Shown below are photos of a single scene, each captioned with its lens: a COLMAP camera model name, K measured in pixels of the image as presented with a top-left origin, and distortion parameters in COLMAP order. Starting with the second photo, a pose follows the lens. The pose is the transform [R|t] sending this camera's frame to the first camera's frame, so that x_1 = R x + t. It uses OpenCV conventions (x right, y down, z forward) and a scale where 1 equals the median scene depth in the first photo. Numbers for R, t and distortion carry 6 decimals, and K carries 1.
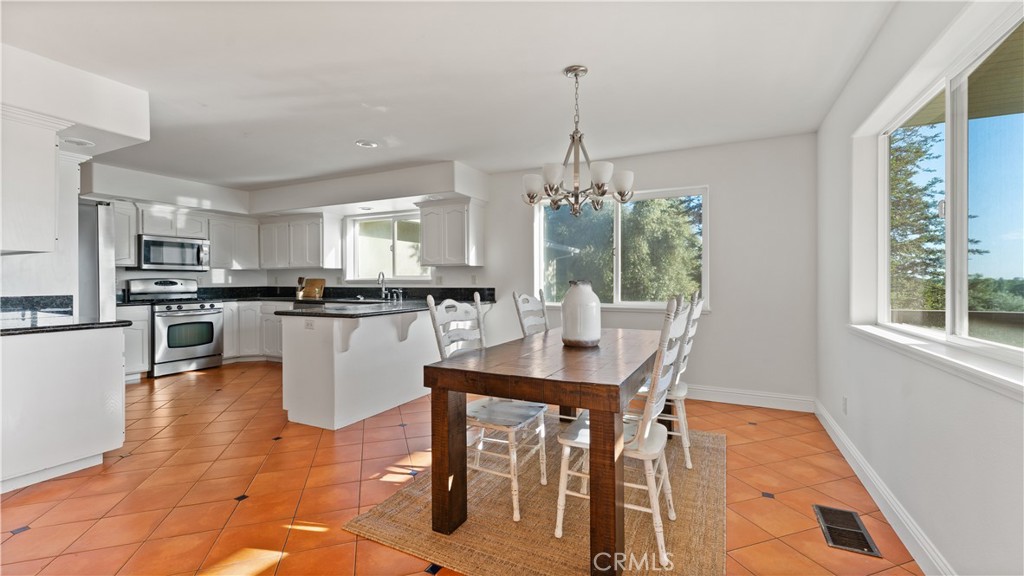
lens RADIAL K [[419.0, 0, 515.9], [0, 419.0, 286.1], [0, 0, 1]] dist [-0.000386, 0.000909]
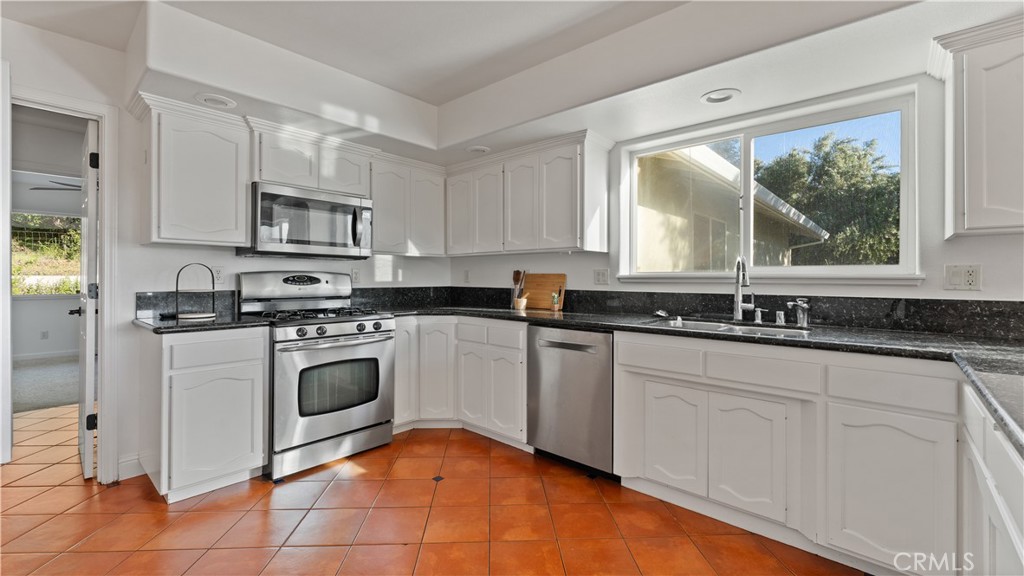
lens RADIAL K [[419.0, 0, 509.2], [0, 419.0, 280.8], [0, 0, 1]] dist [-0.000386, 0.000909]
pose [[0.961452, 0.008142, -0.274852, -0.426710], [-0.009995, 0.999936, -0.005341, -0.005823], [0.274791, 0.007882, 0.961472, 0.548919]]
